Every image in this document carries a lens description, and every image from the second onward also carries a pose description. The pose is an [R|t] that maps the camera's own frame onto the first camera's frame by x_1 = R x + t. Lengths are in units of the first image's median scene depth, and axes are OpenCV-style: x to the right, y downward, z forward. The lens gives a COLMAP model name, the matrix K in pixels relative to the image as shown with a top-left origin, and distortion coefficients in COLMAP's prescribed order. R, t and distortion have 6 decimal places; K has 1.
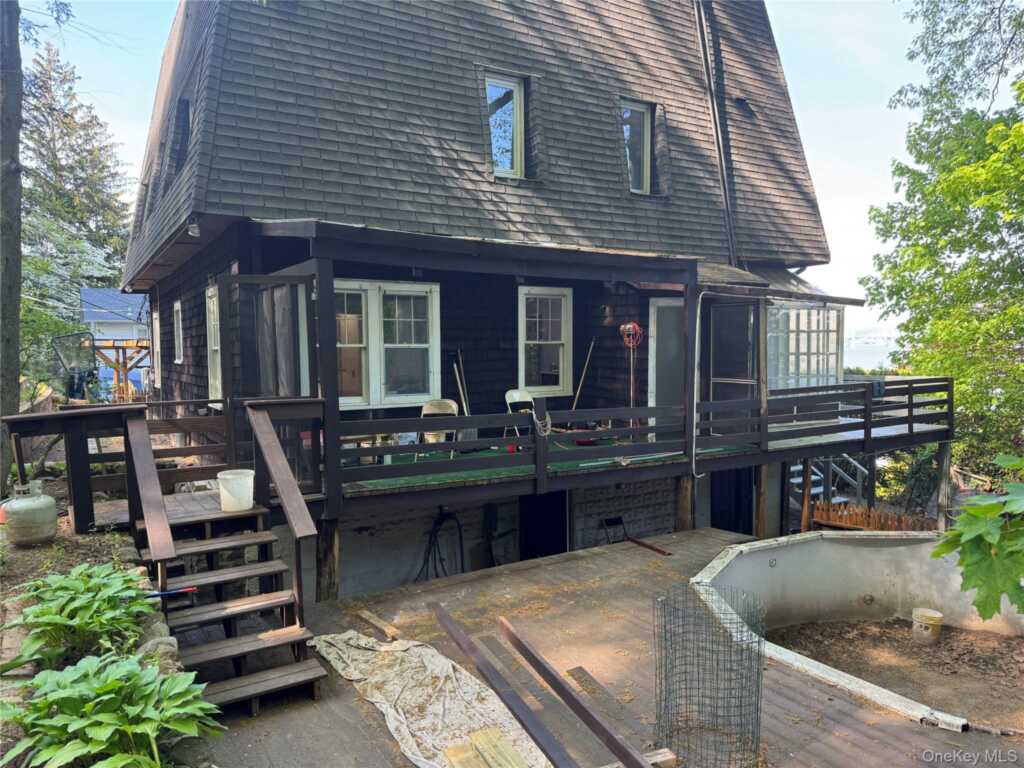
lens RADIAL K [[713.4, 0, 512.0], [0, 713.4, 384.0], [0, 0, 1]] dist [0.065683, -0.057797]
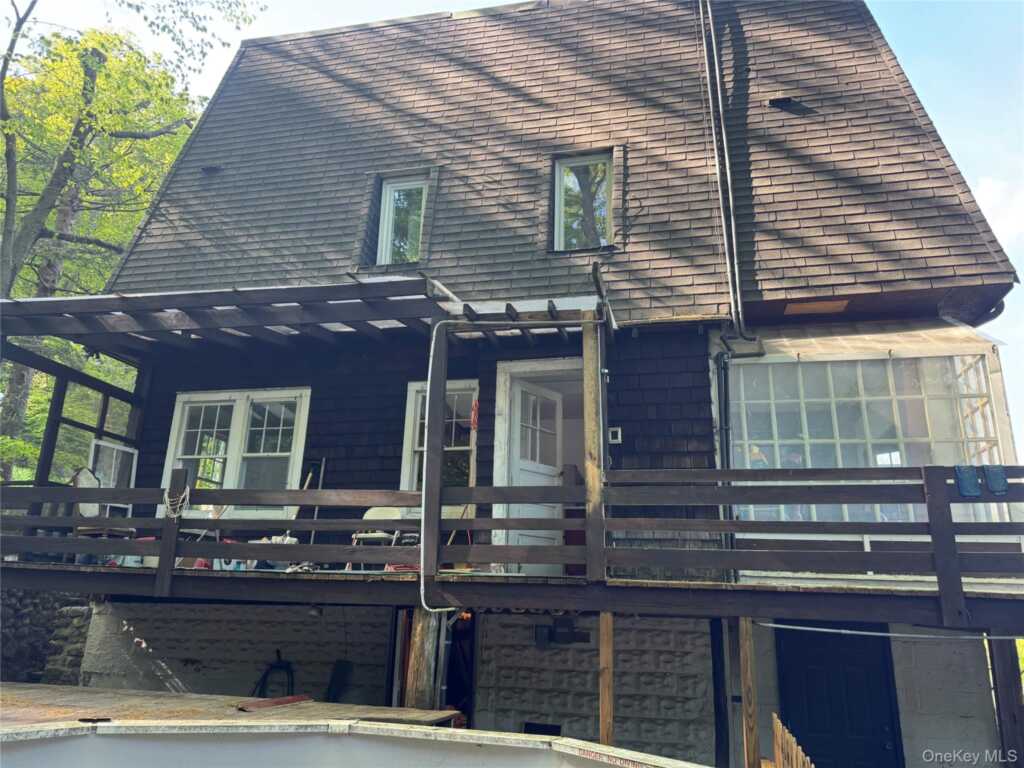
lens RADIAL K [[713.4, 0, 512.0], [0, 713.4, 384.0], [0, 0, 1]] dist [0.065683, -0.057797]
pose [[0.719469, -0.170514, -0.673268, 0.719892], [-0.072743, 0.945561, -0.317211, 0.132254], [0.690705, 0.277199, 0.667898, 0.564630]]
